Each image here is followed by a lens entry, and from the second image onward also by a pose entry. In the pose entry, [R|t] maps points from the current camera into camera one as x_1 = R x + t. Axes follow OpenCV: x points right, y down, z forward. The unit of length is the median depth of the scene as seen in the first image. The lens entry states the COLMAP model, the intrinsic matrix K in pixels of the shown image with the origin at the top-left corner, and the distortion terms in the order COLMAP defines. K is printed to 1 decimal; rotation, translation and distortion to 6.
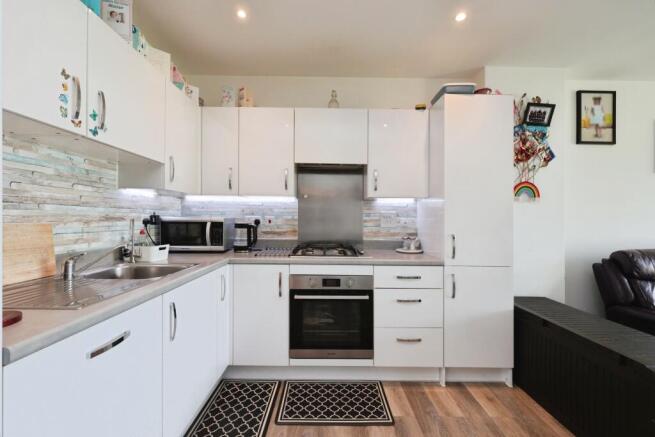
lens RADIAL K [[276.9, 0, 327.9], [0, 276.9, 215.6], [0, 0, 1]] dist [0.001408, 0.000068]
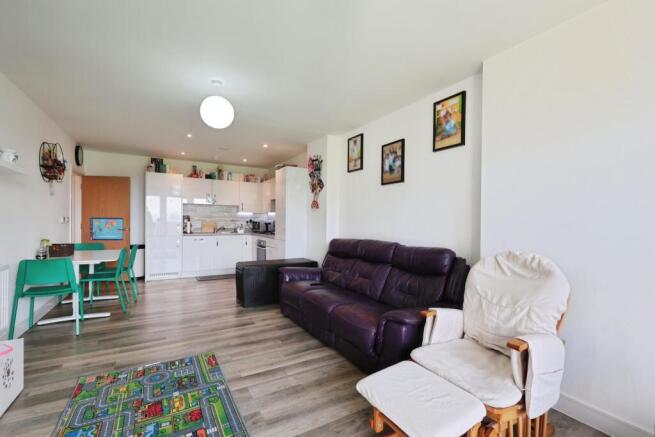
lens RADIAL K [[287.7, 0, 328.4], [0, 287.7, 221.0], [0, 0, 1]] dist [0.000338, 0.000070]
pose [[0.507971, -0.006314, -0.861351, 2.555217], [0.003327, 0.999980, -0.005368, 0.030530], [0.861368, -0.000139, 0.507982, 0.072574]]
